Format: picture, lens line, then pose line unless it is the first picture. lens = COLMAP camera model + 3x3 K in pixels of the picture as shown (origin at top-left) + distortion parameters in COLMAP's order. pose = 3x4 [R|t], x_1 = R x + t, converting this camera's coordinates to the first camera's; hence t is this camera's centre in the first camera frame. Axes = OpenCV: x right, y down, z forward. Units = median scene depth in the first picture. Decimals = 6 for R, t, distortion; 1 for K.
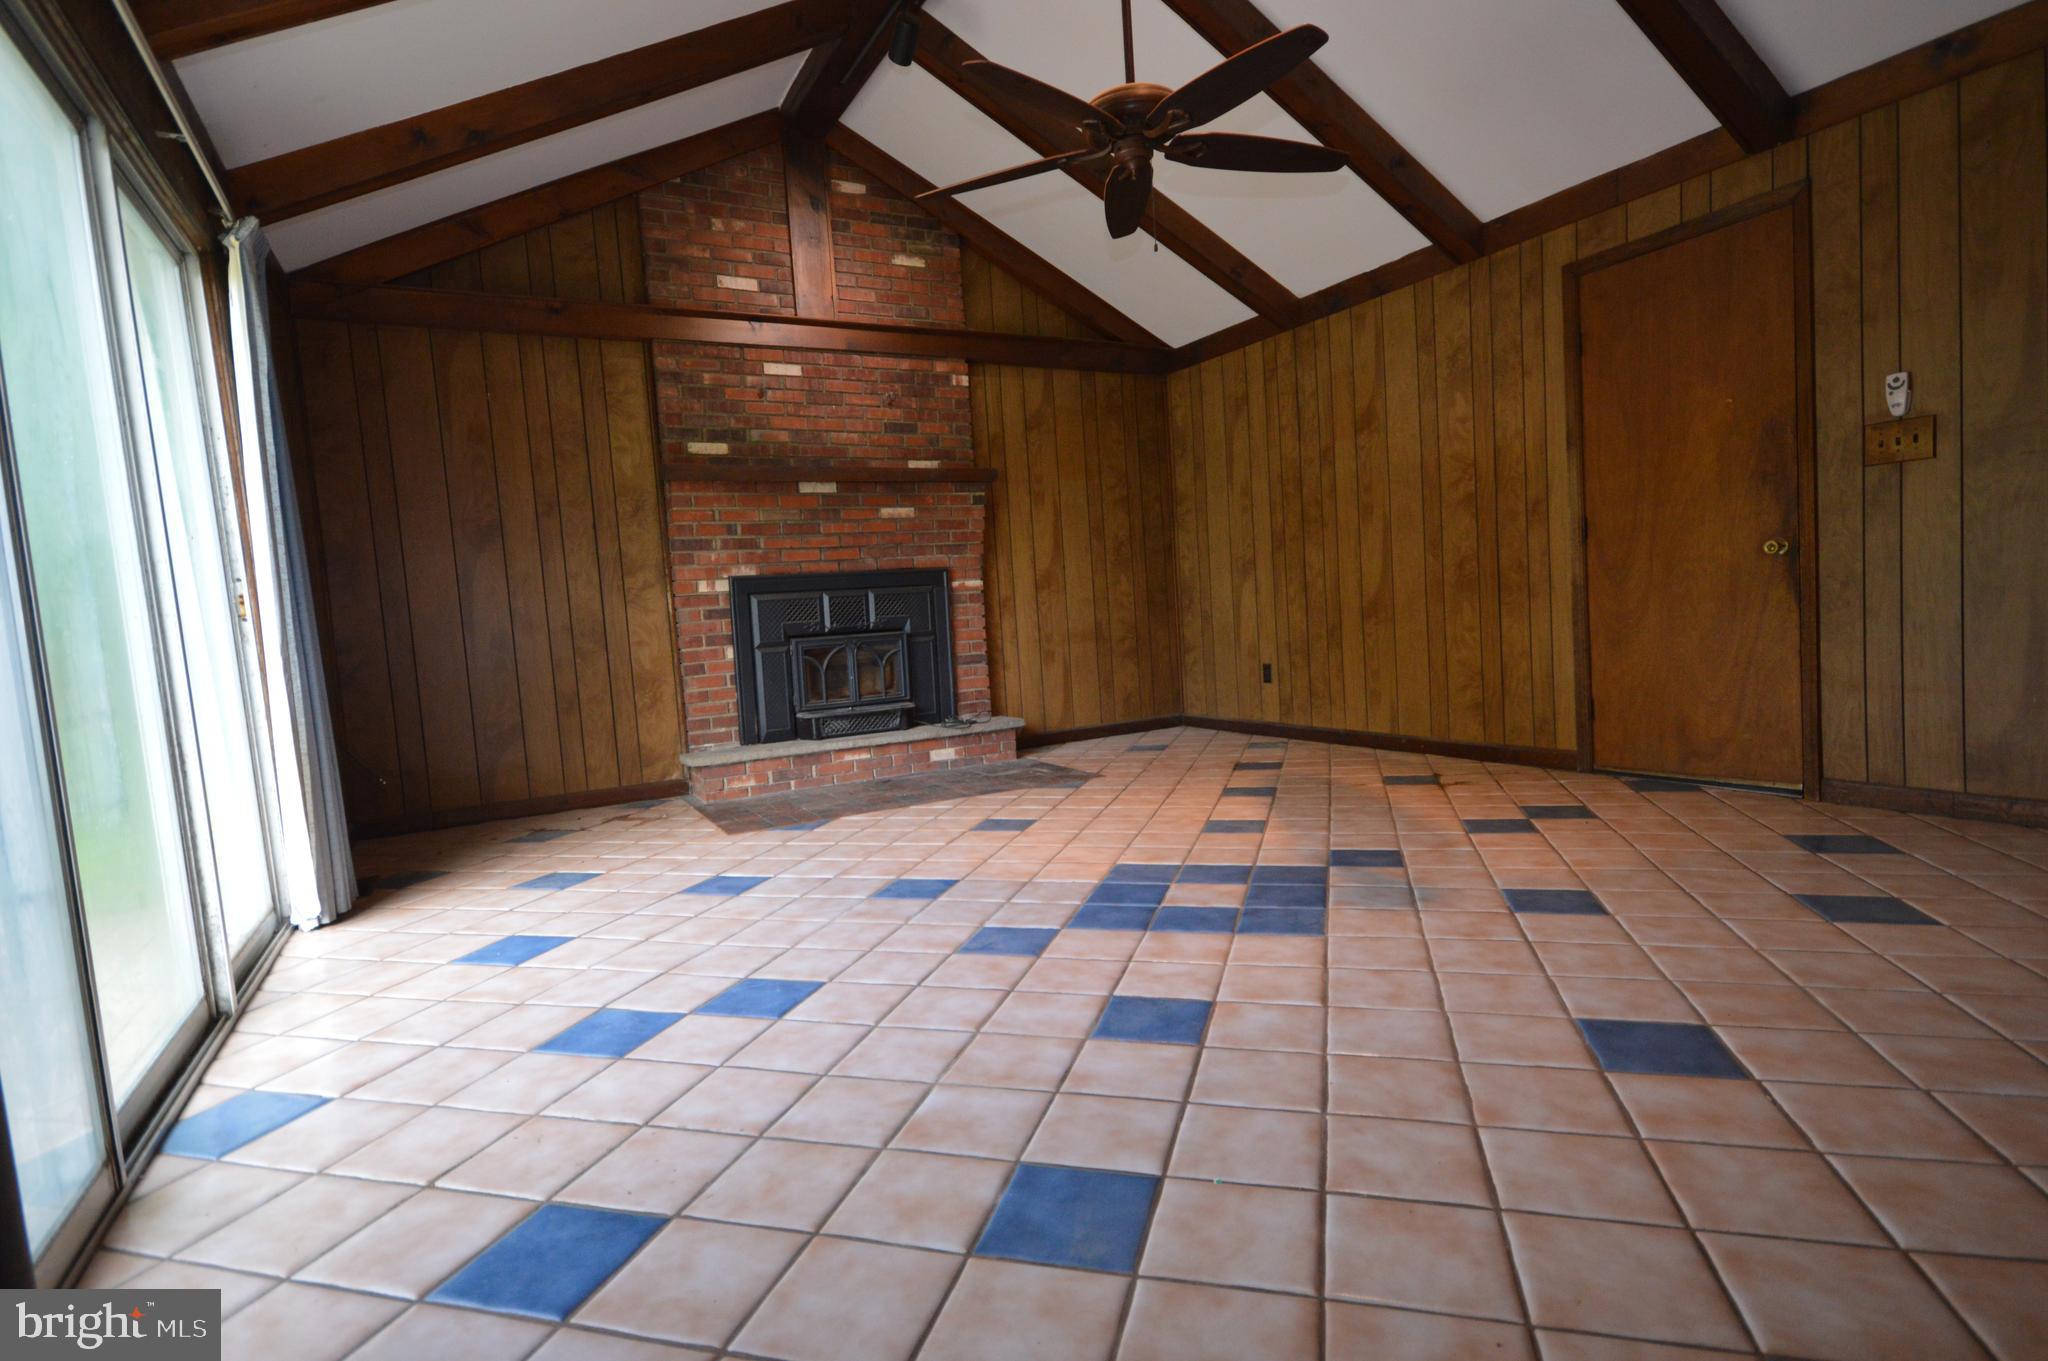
lens RADIAL K [[1031.8, 0, 1034.2], [0, 1031.8, 683.6], [0, 0, 1]] dist [0.011092, -0.003077]
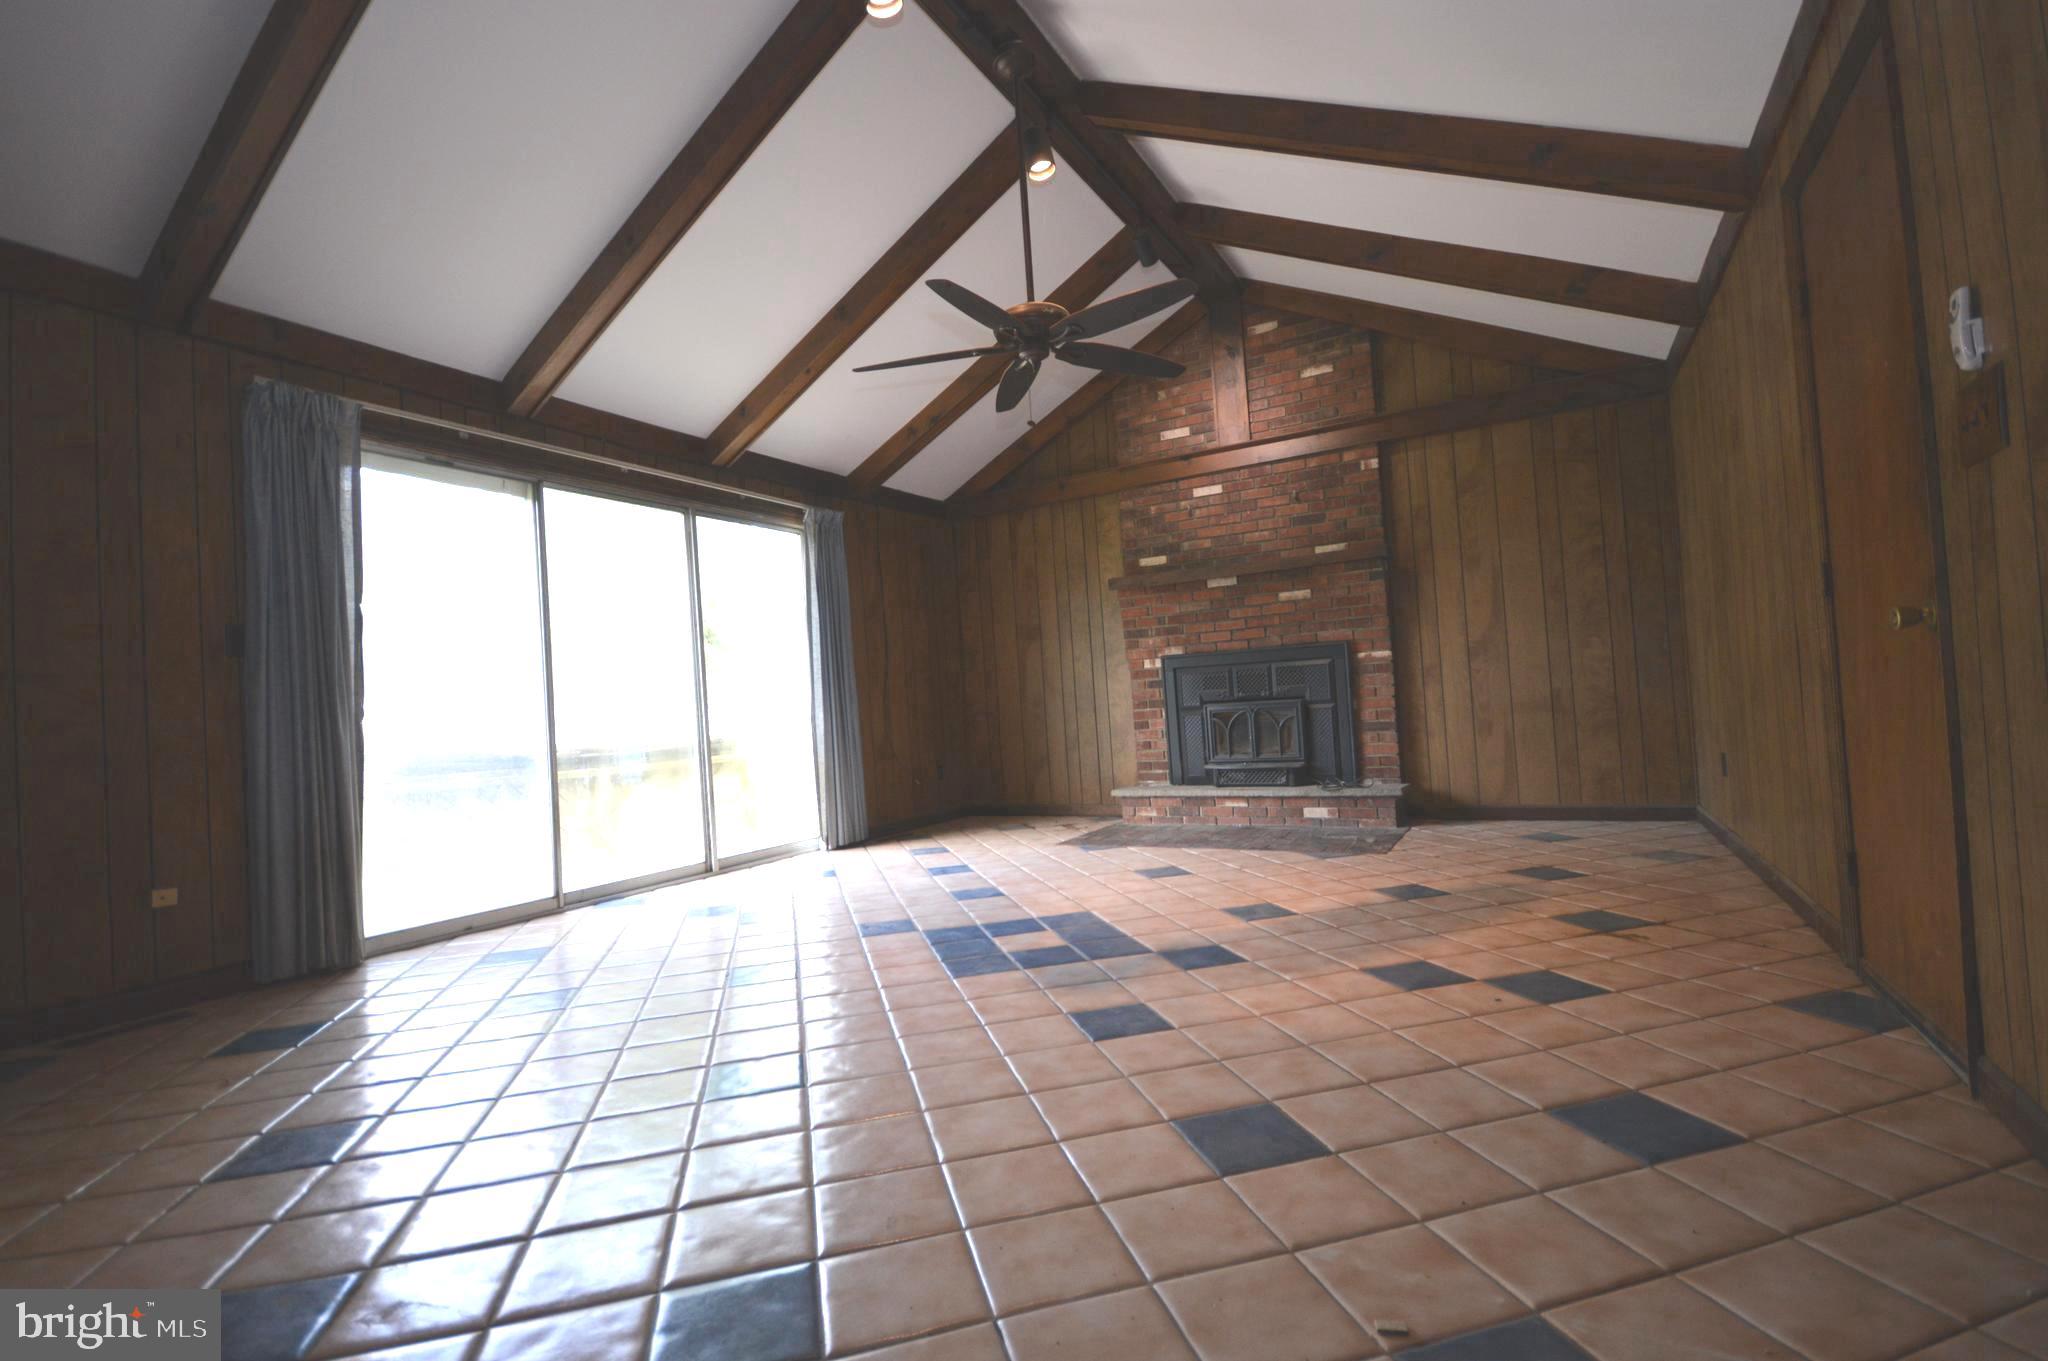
lens RADIAL K [[920.2, 0, 1042.6], [0, 920.2, 687.5], [0, 0, 1]] dist [-0.001549, 0.000456]
pose [[0.531628, 0.013681, -0.846867, 0.583343], [-0.039223, 0.999194, -0.008481, -0.044649], [0.846069, 0.037726, 0.531737, 0.231183]]
